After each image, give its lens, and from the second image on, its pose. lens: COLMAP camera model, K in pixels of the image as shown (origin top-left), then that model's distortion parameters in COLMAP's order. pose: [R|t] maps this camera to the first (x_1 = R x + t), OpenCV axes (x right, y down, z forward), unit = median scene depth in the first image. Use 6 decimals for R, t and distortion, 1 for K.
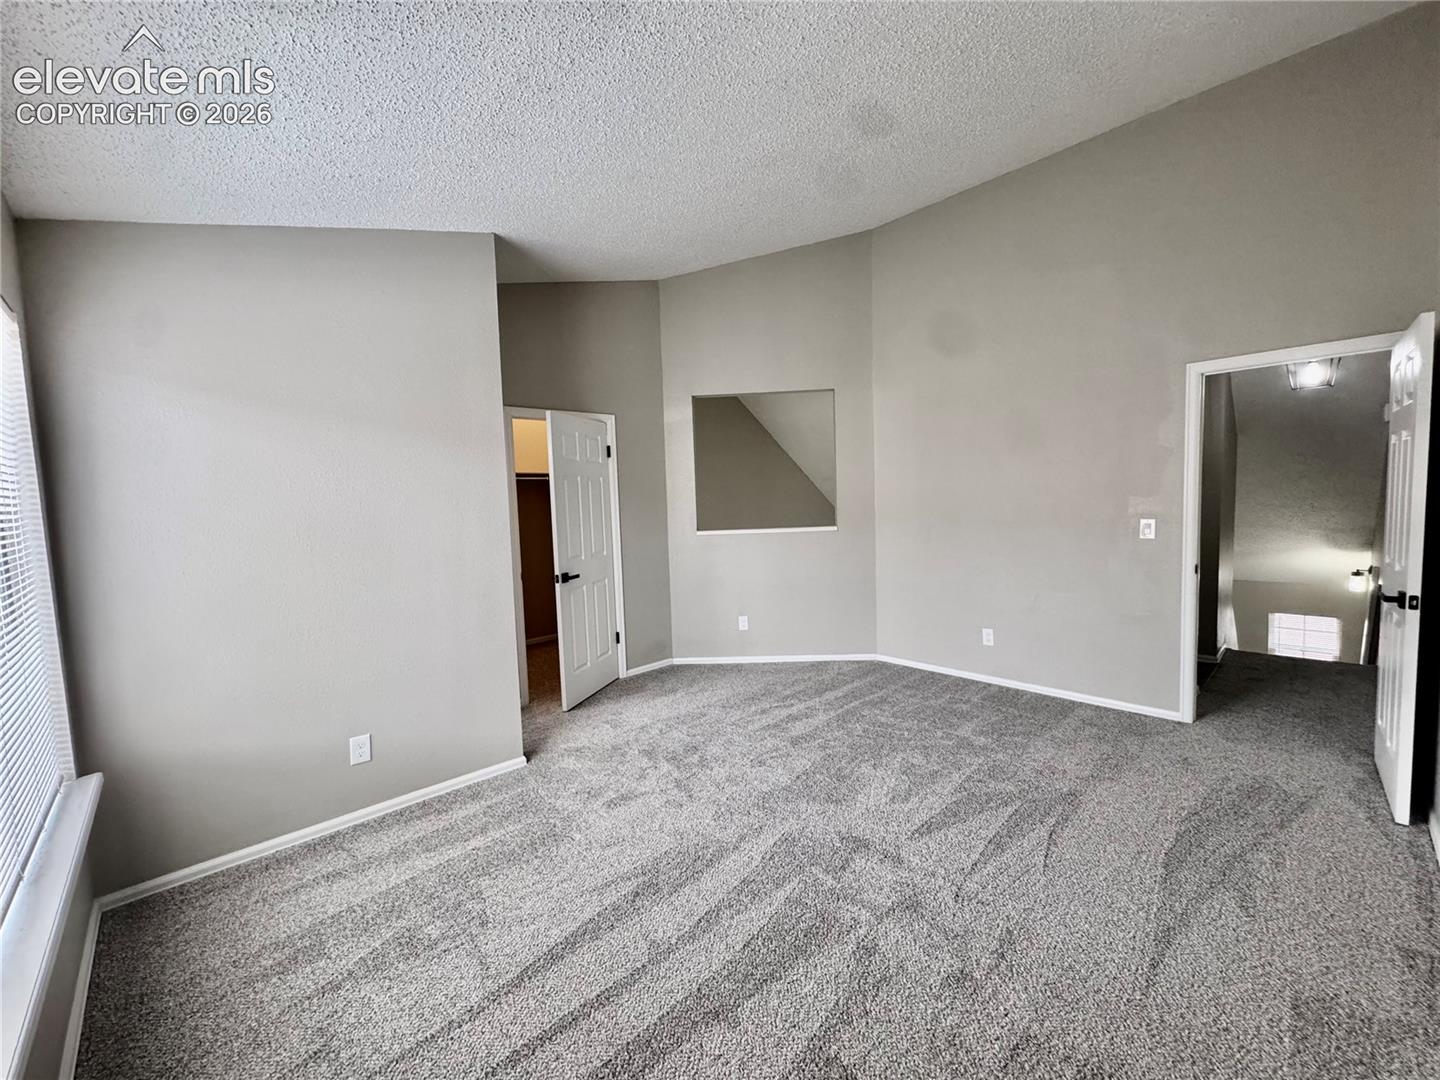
lens RADIAL K [[577.9, 0, 713.9], [0, 577.9, 539.9], [0, 0, 1]] dist [-0.006576, 0.001191]
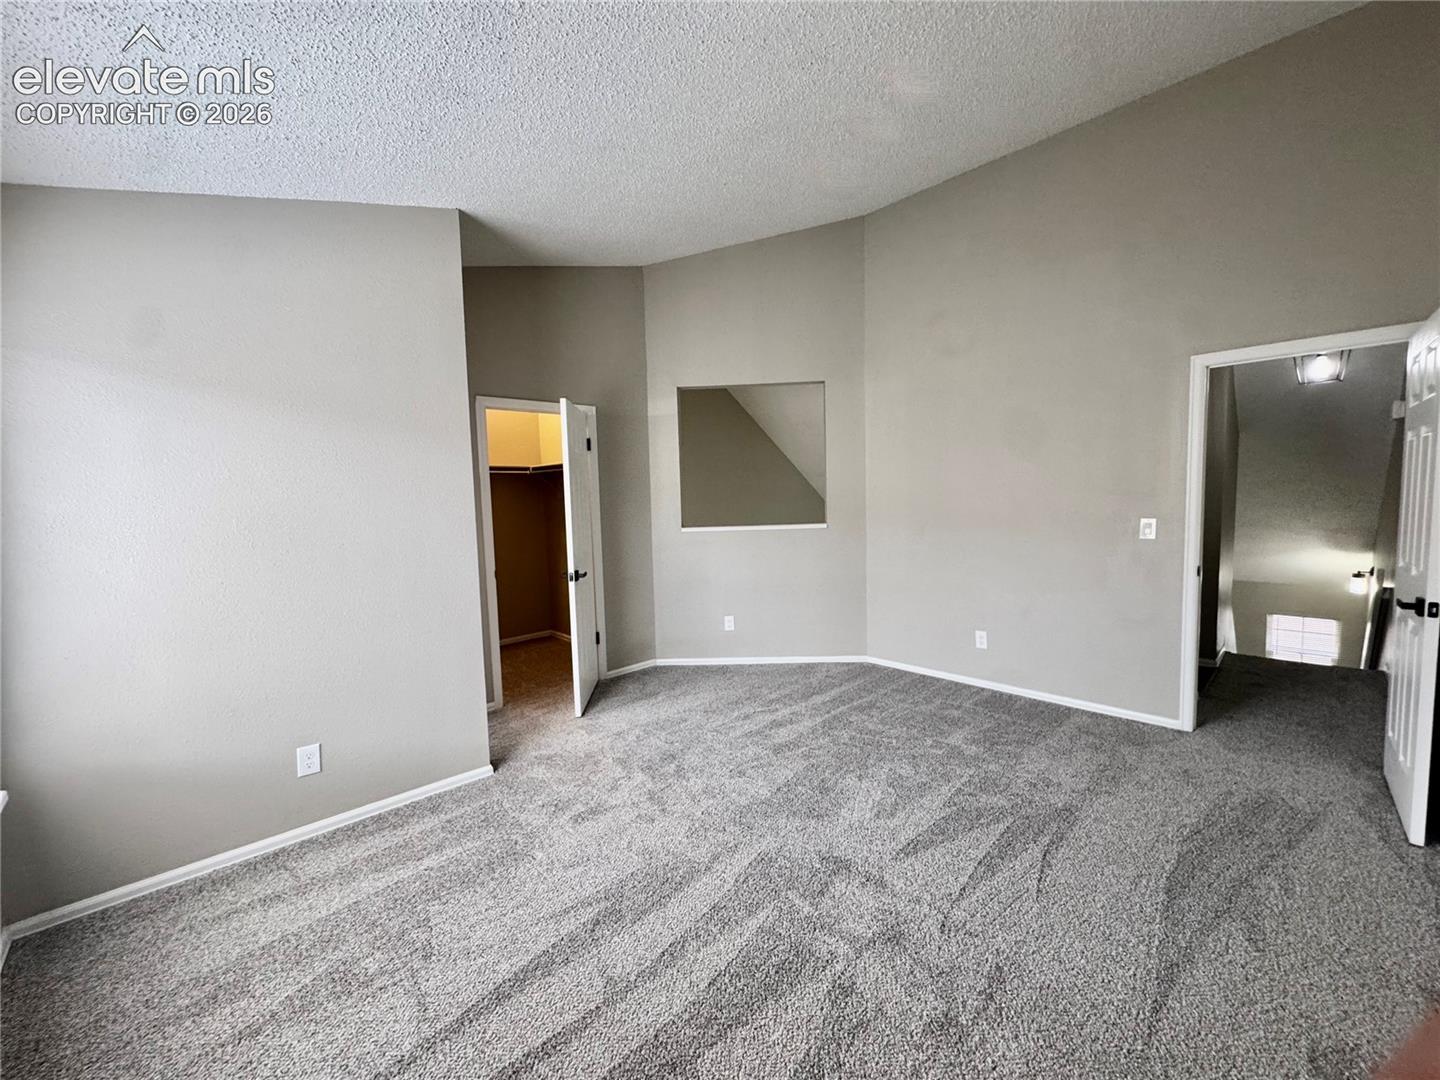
lens RADIAL K [[577.9, 0, 714.4], [0, 577.9, 538.8], [0, 0, 1]] dist [-0.006576, 0.001191]
pose [[0.999959, 0.006267, 0.006522, 0.036545], [-0.006303, 0.999965, 0.005435, -0.004300], [-0.006487, -0.005476, 0.999964, 0.066263]]
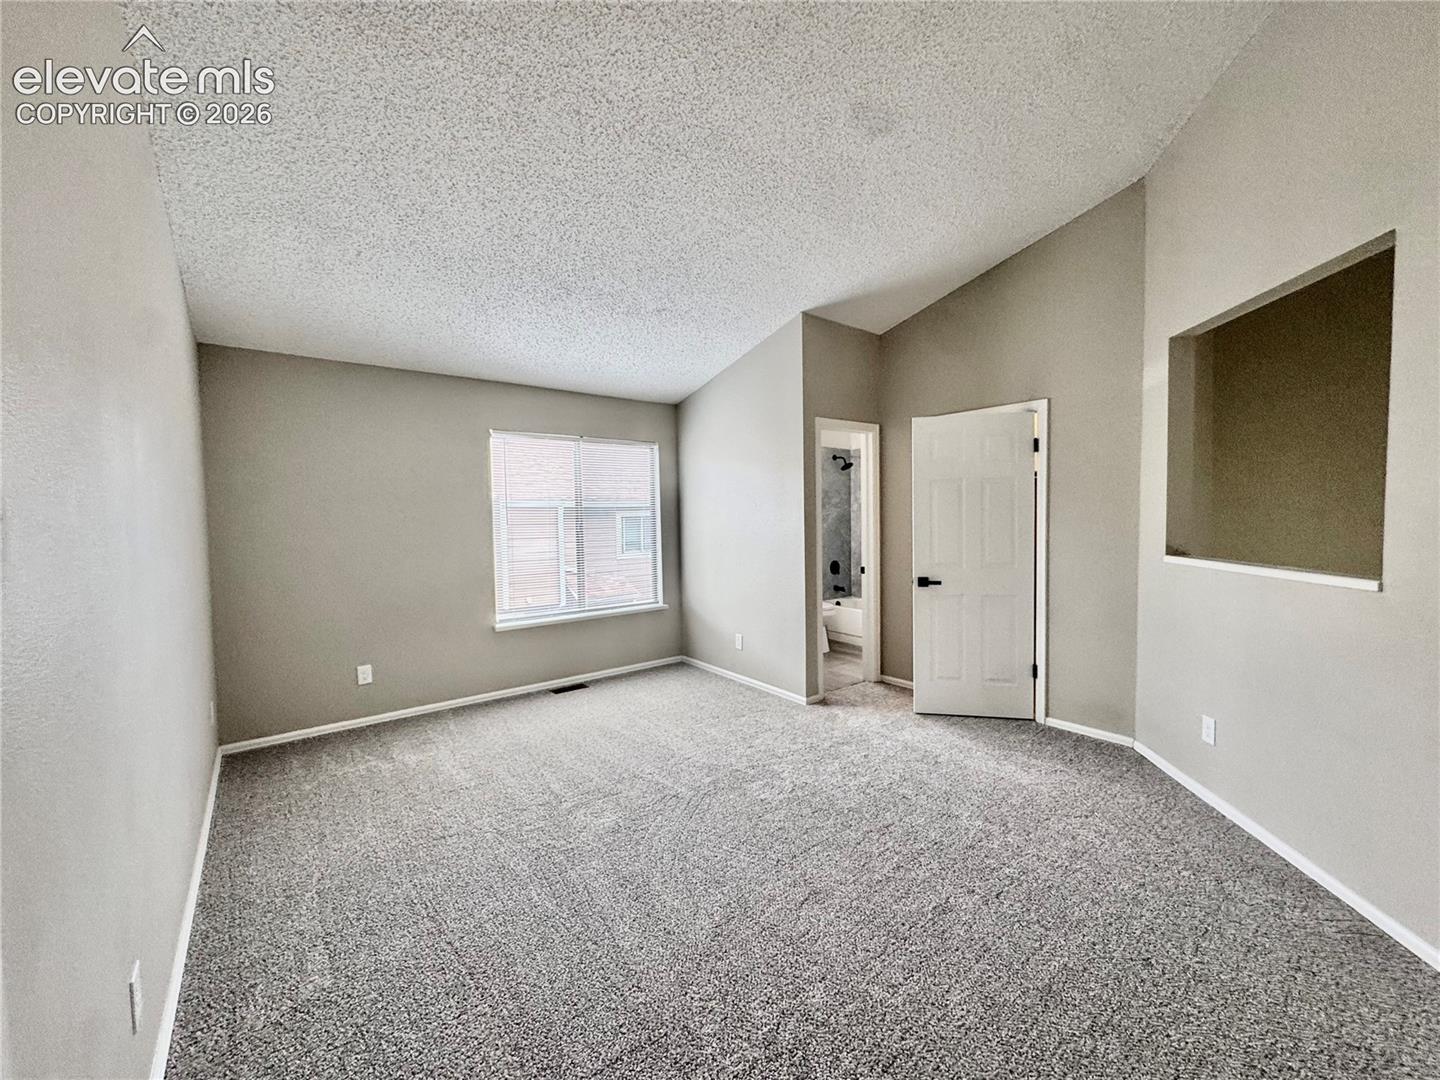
lens RADIAL K [[577.9, 0, 711.5], [0, 577.9, 546.6], [0, 0, 1]] dist [-0.006576, 0.001191]
pose [[-0.133732, 0.094478, -0.986504, 1.239012], [-0.034378, 0.994404, 0.099895, -0.132814], [0.990421, 0.047273, -0.129736, 1.155927]]
